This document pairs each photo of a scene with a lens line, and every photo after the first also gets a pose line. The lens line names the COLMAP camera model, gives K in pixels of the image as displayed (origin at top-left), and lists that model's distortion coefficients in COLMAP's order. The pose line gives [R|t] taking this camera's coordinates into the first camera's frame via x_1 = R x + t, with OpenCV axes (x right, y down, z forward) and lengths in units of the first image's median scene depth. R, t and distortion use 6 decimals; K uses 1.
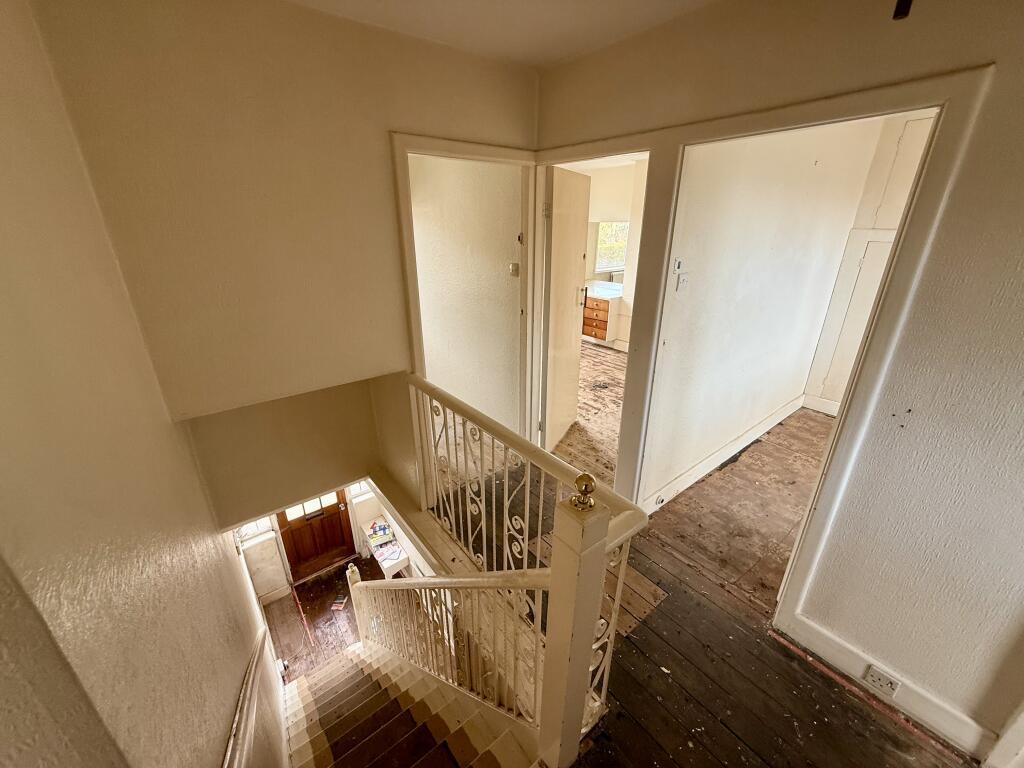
lens RADIAL K [[406.8, 0, 510.6], [0, 406.8, 386.2], [0, 0, 1]] dist [-0.000993, 0.000387]
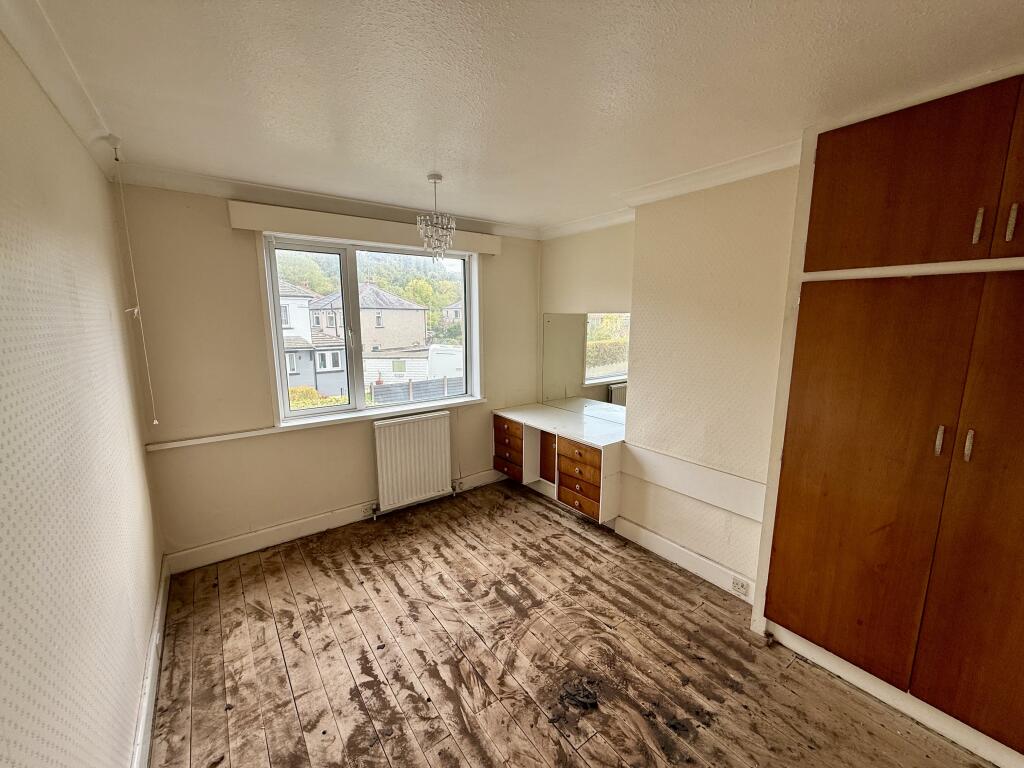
lens RADIAL K [[406.8, 0, 514.1], [0, 406.8, 386.8], [0, 0, 1]] dist [-0.000993, 0.000387]
pose [[0.999807, 0.000982, -0.019628, 0.136956], [-0.005198, 0.976394, -0.215936, -0.173847], [0.018953, 0.215996, 0.976210, 0.451633]]
